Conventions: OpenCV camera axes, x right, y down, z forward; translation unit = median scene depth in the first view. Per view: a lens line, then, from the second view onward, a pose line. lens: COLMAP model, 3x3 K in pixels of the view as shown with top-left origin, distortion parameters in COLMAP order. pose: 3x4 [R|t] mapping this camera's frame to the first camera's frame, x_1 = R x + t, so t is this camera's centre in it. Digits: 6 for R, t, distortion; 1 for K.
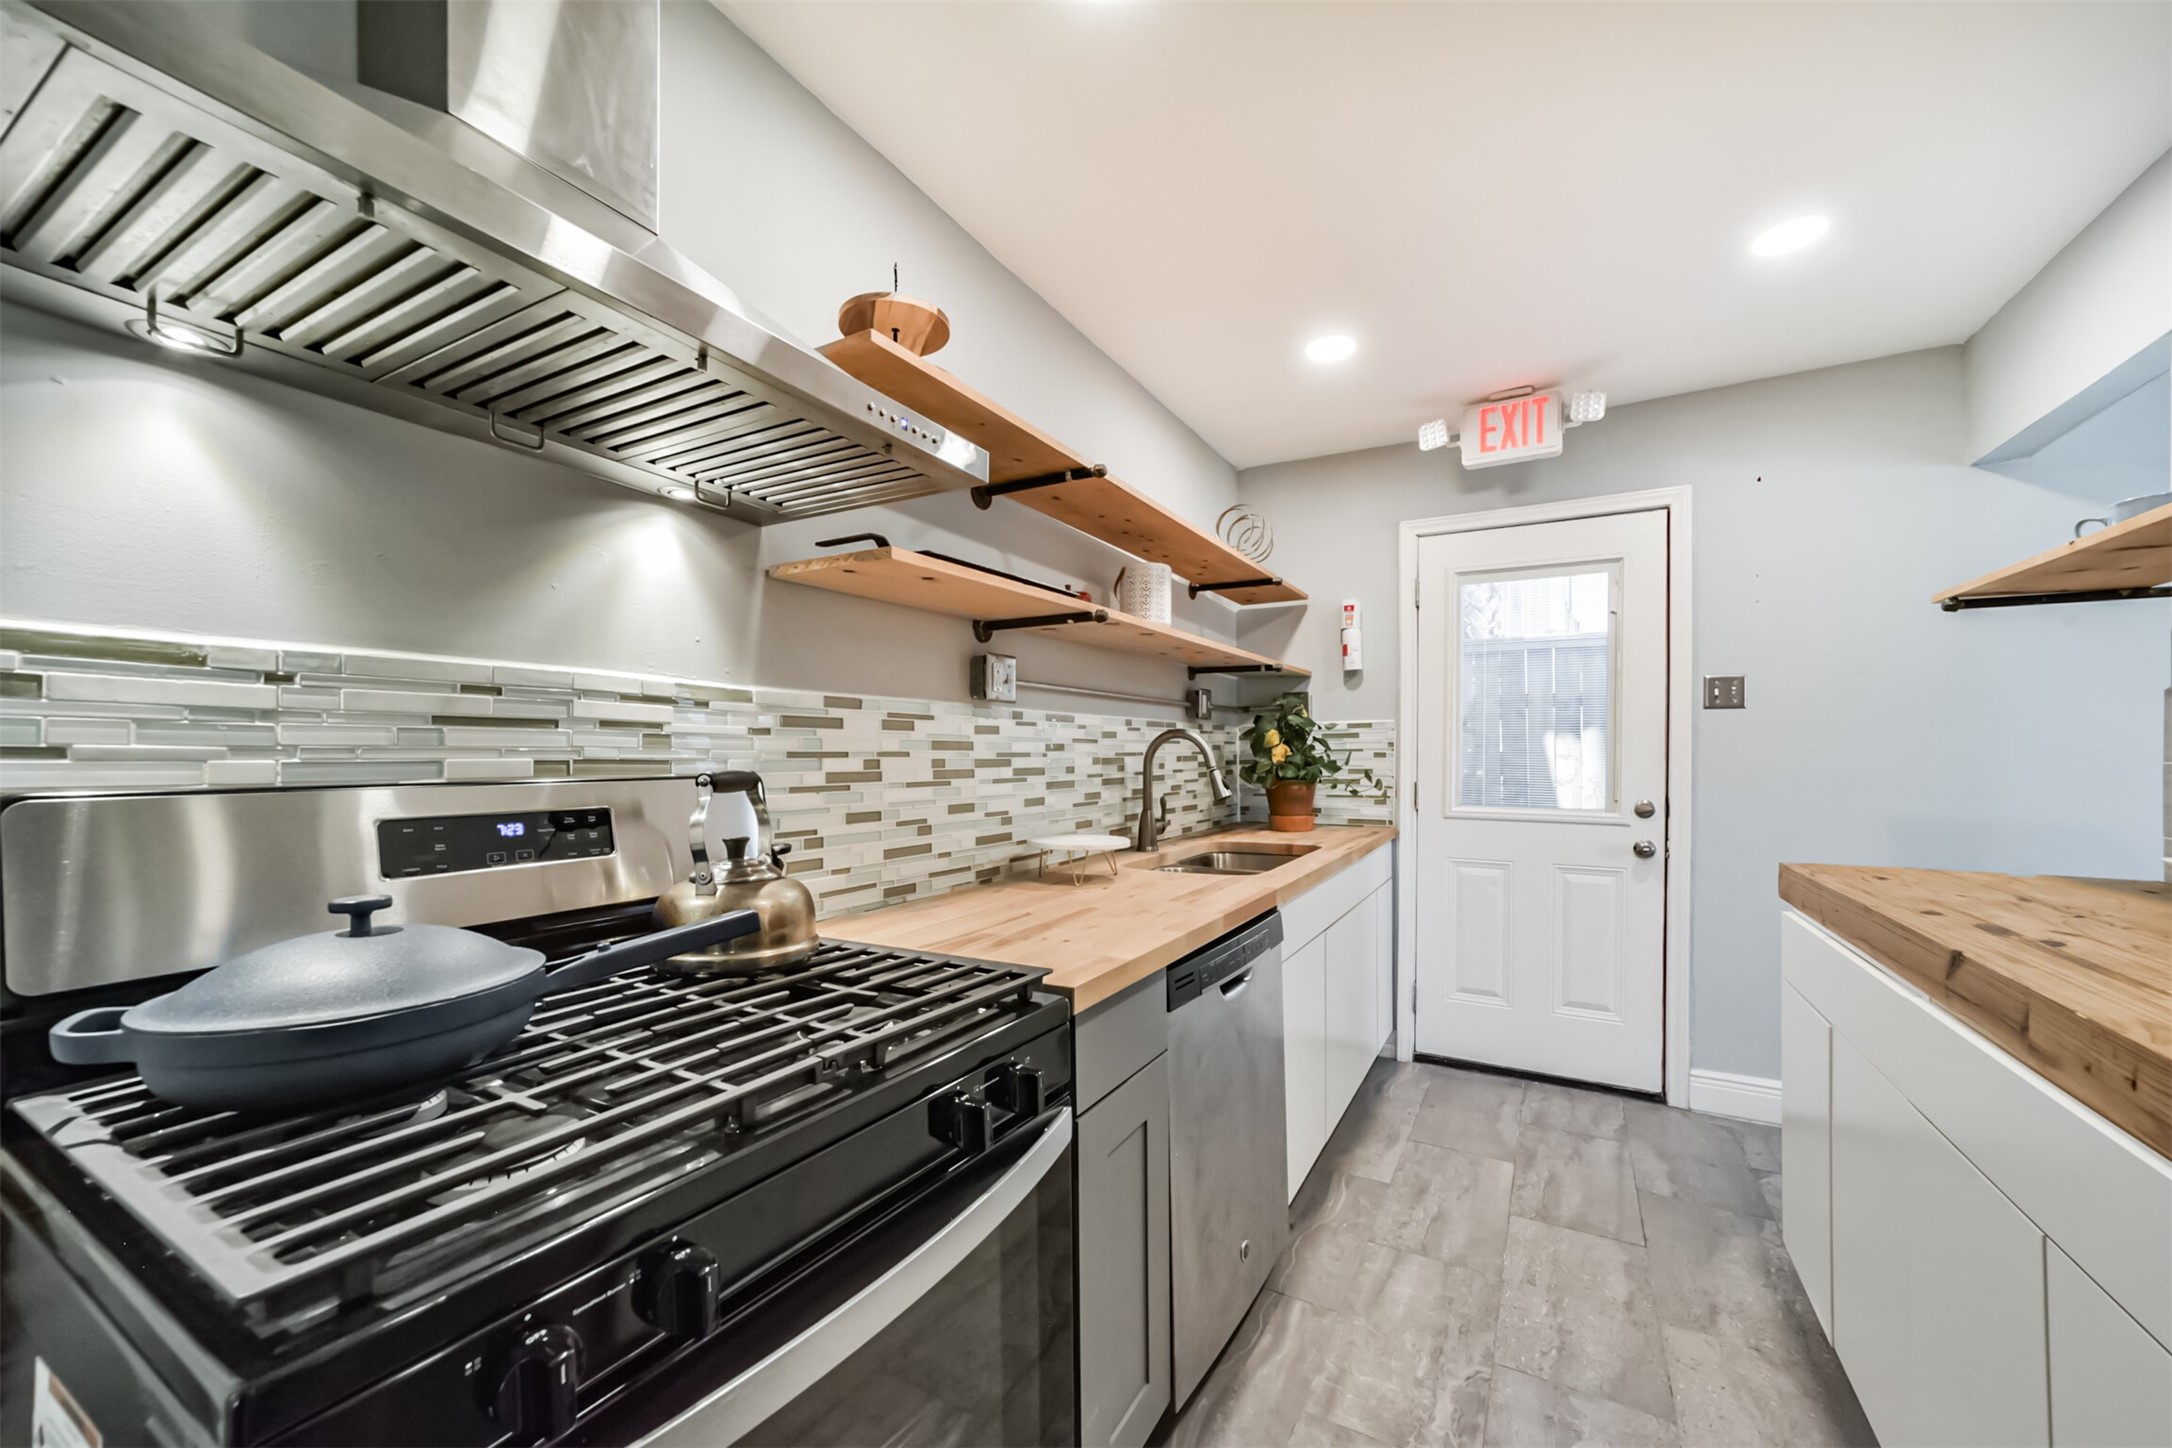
lens RADIAL K [[843.2, 0, 1077.9], [0, 843.2, 758.8], [0, 0, 1]] dist [-0.019306, 0.010203]
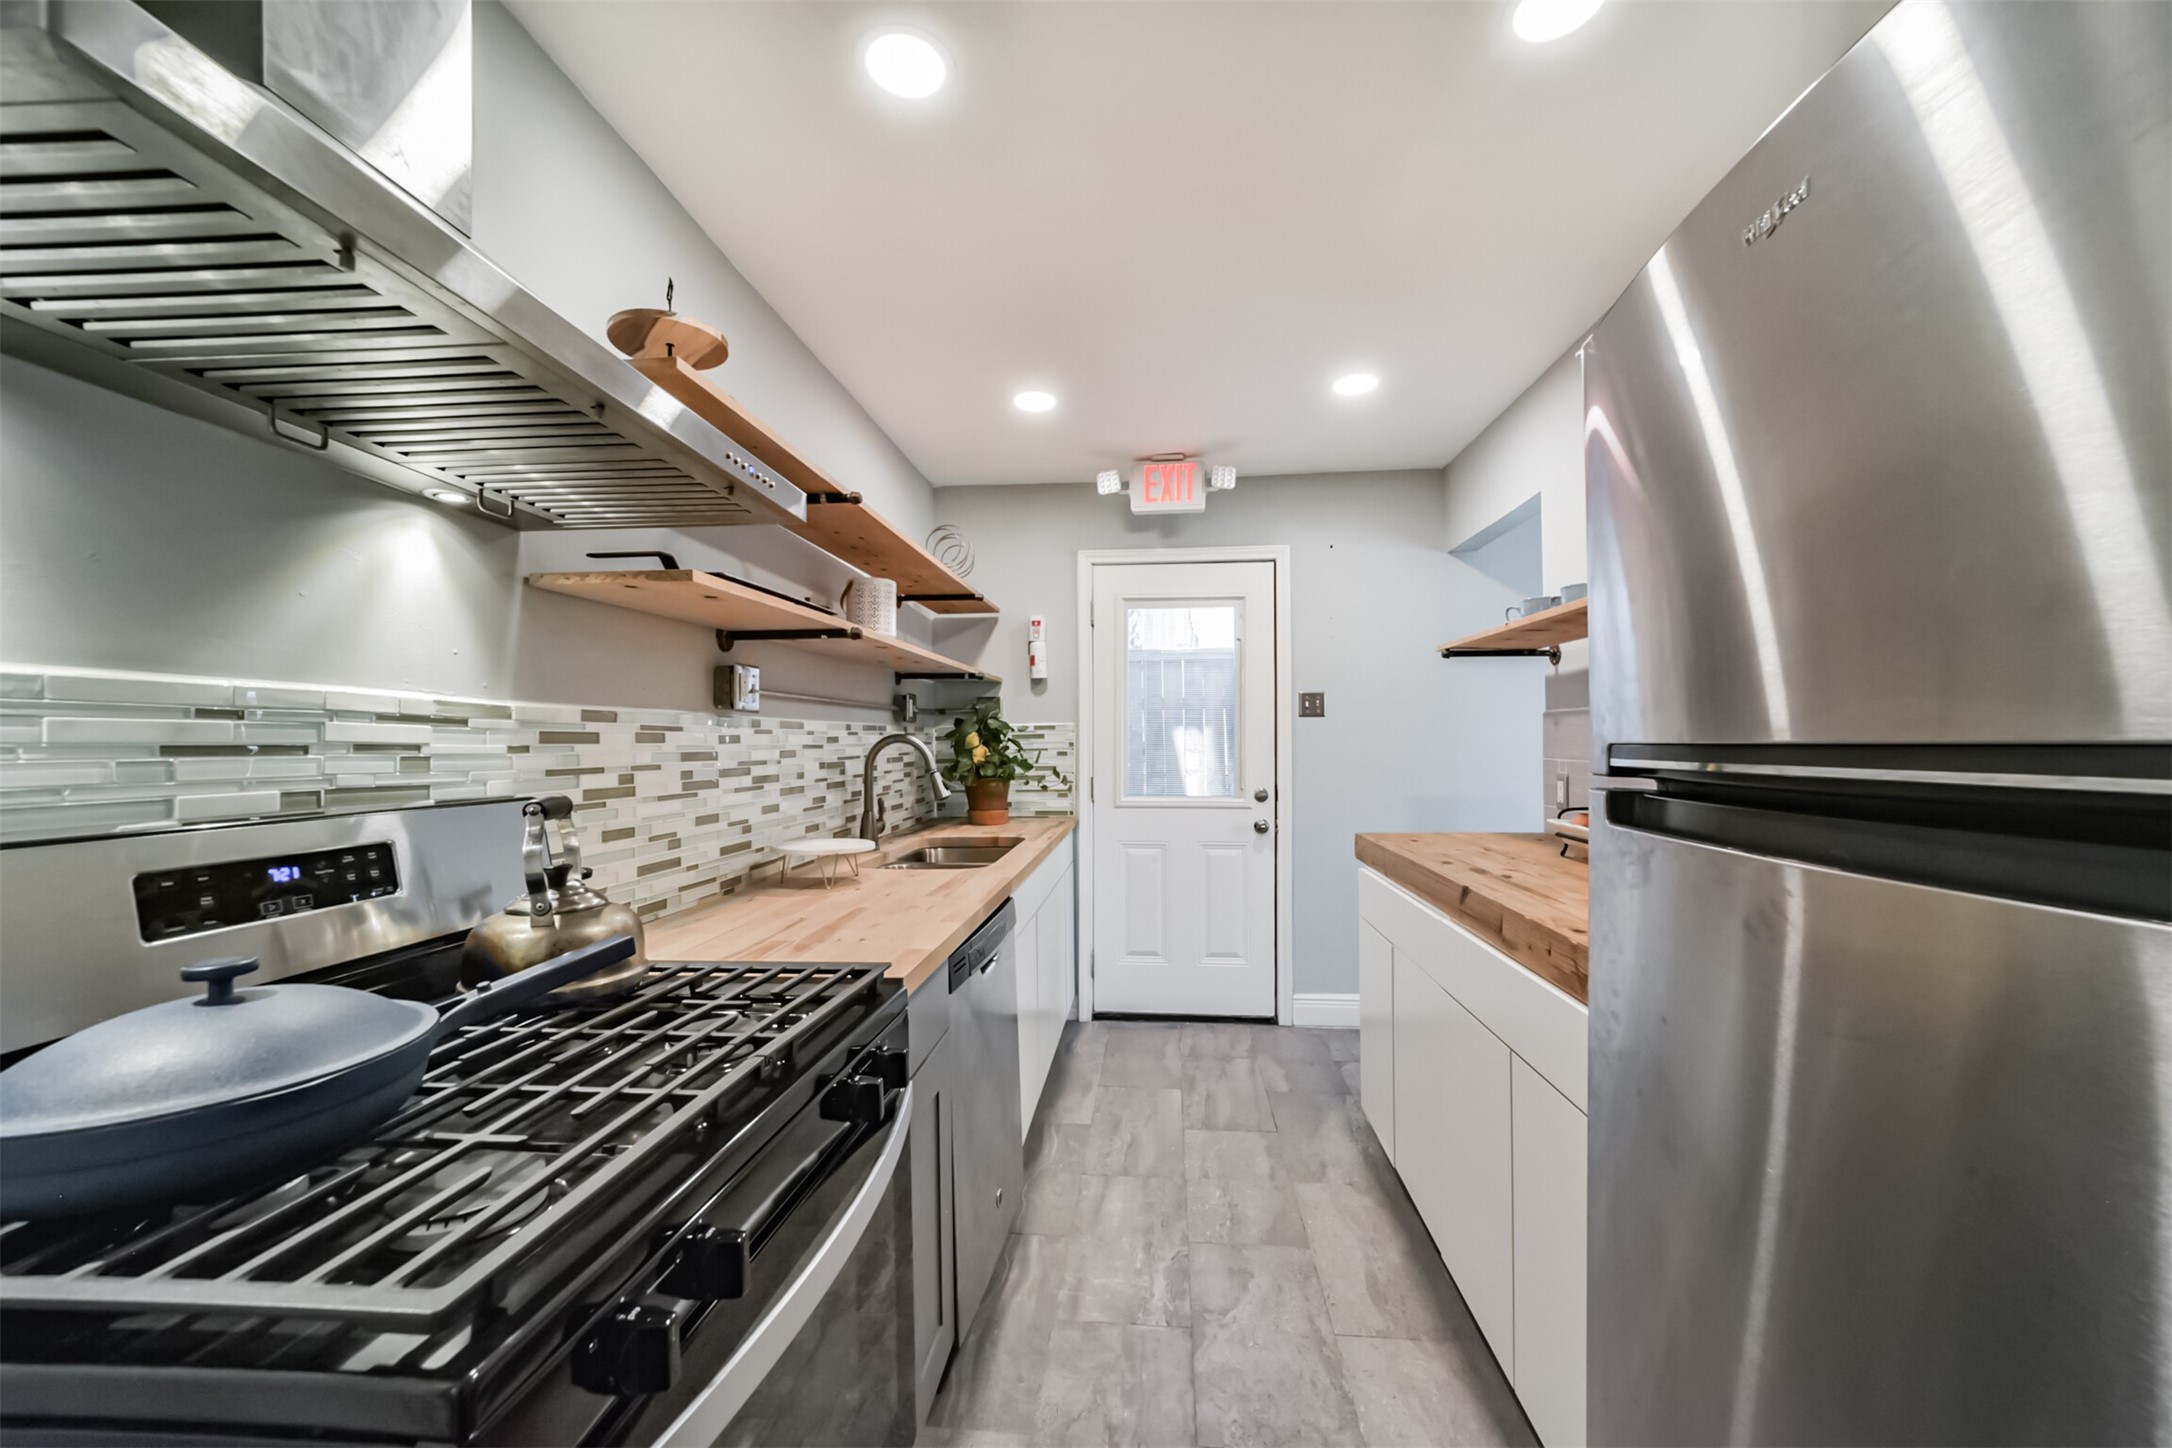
lens RADIAL K [[843.8, 0, 1085.4], [0, 843.8, 739.1], [0, 0, 1]] dist [-0.021622, 0.010069]
pose [[0.909872, -0.004631, 0.414862, -0.144885], [0.009432, 0.999910, -0.009524, -0.022297], [-0.414781, 0.012579, 0.909834, -0.083456]]
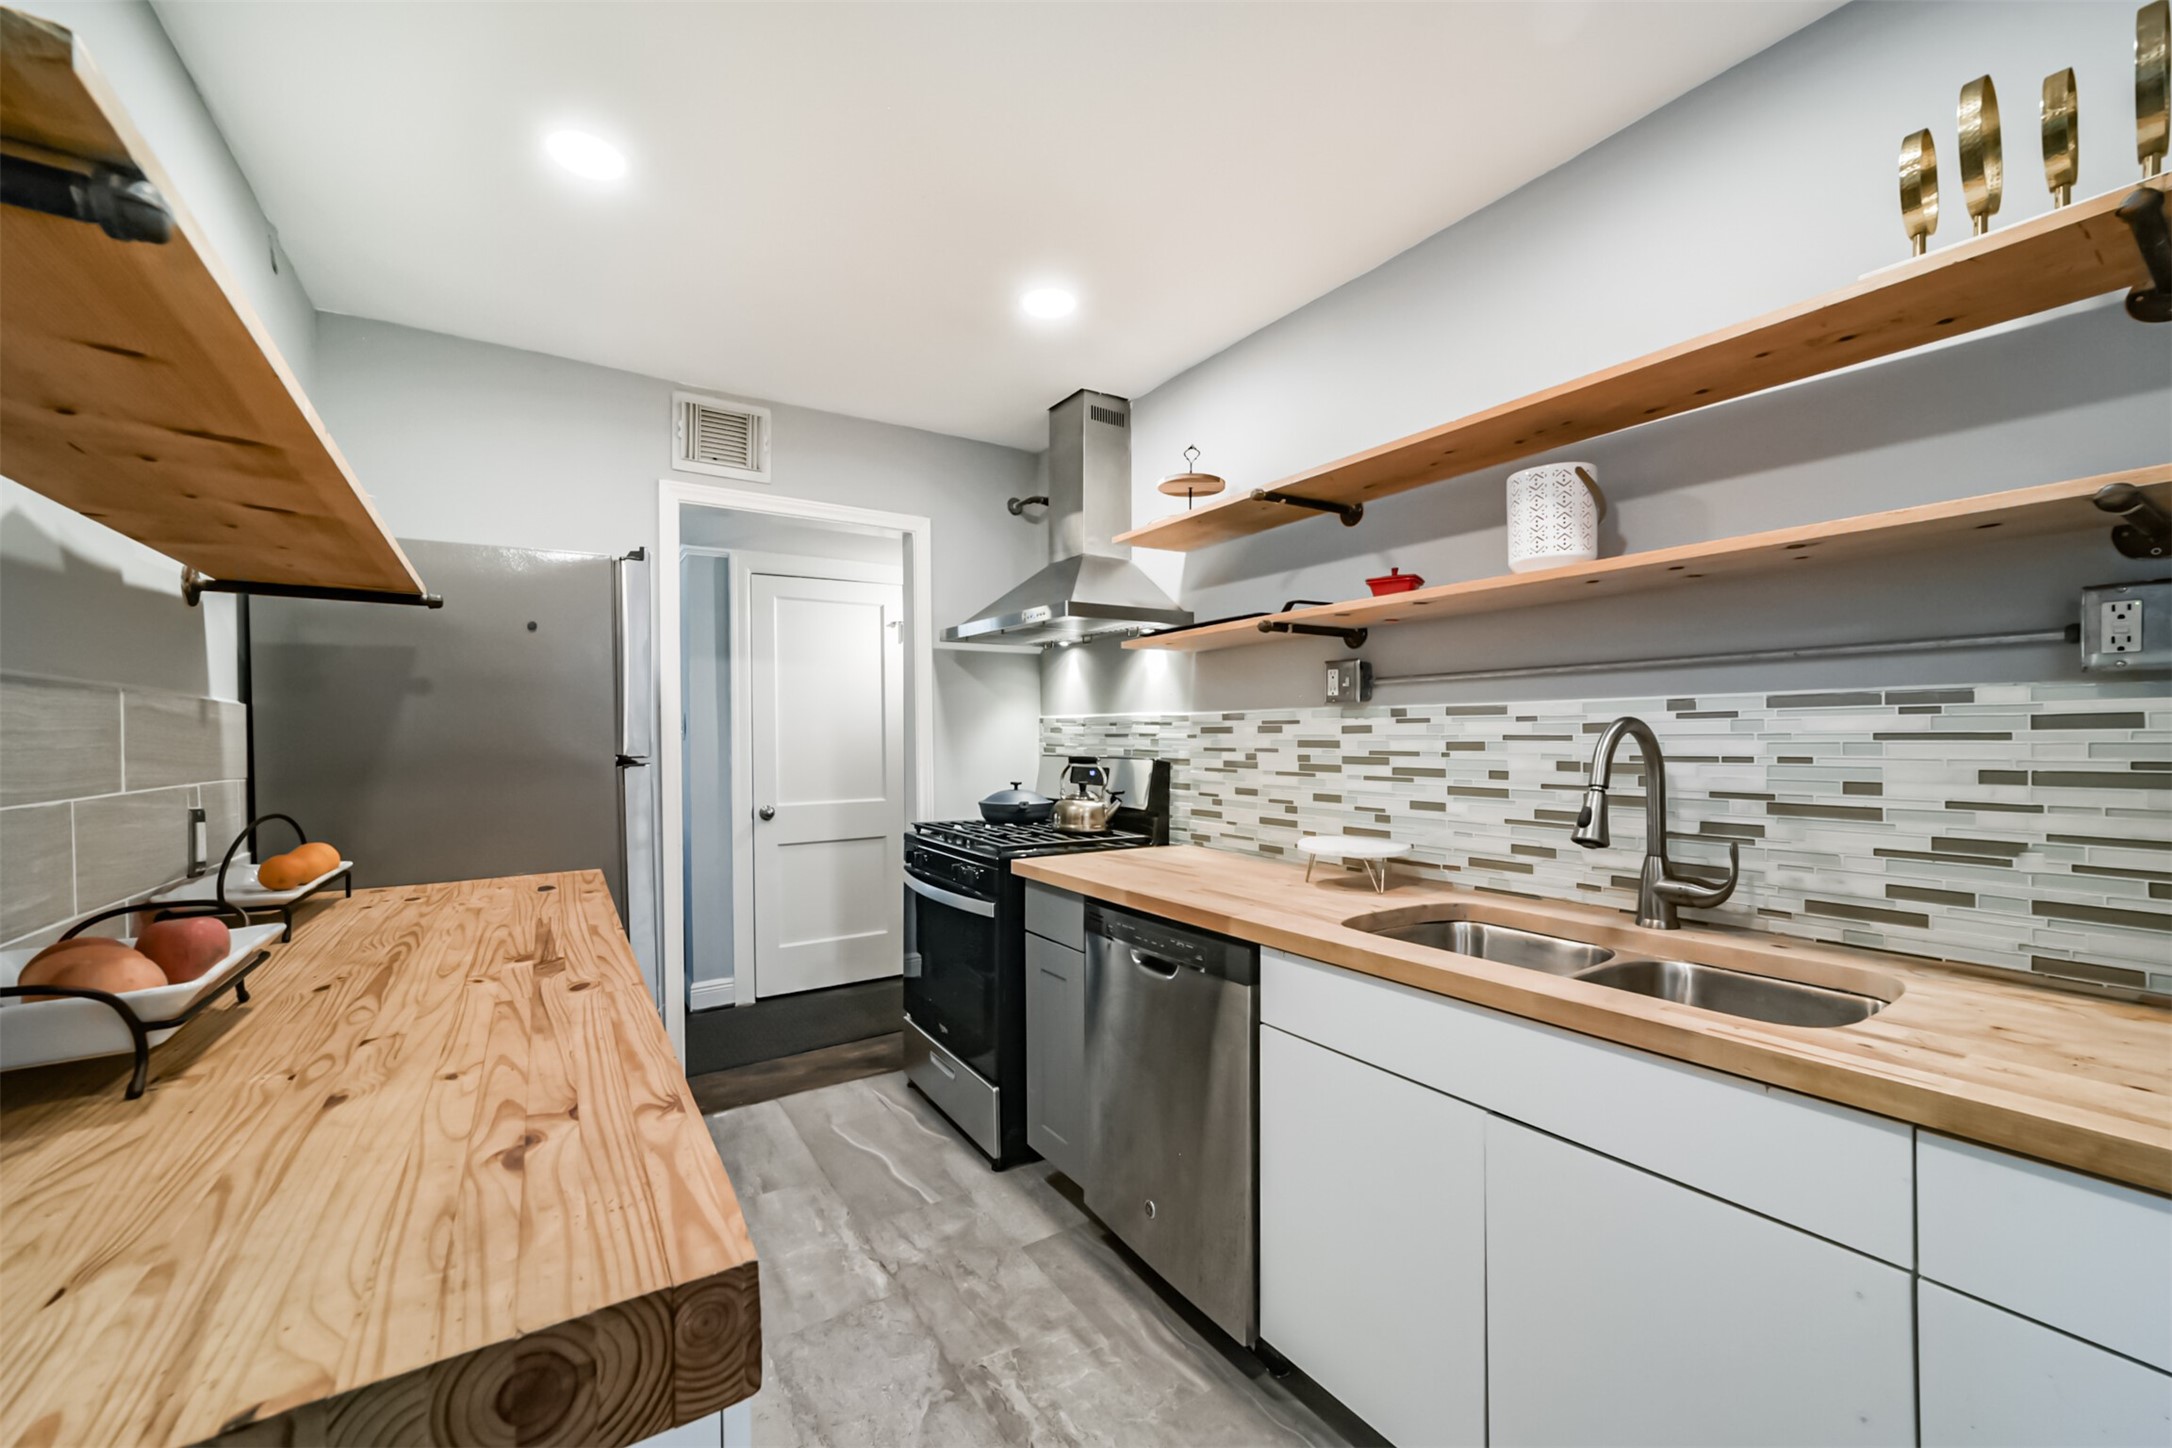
lens RADIAL K [[843.8, 0, 1085.4], [0, 843.8, 739.1], [0, 0, 1]] dist [-0.021622, 0.010069]
pose [[-0.459995, 0.012292, -0.887836, 1.058066], [0.003133, 0.999920, 0.012220, -0.038196], [0.887916, 0.002839, -0.459997, 1.252397]]
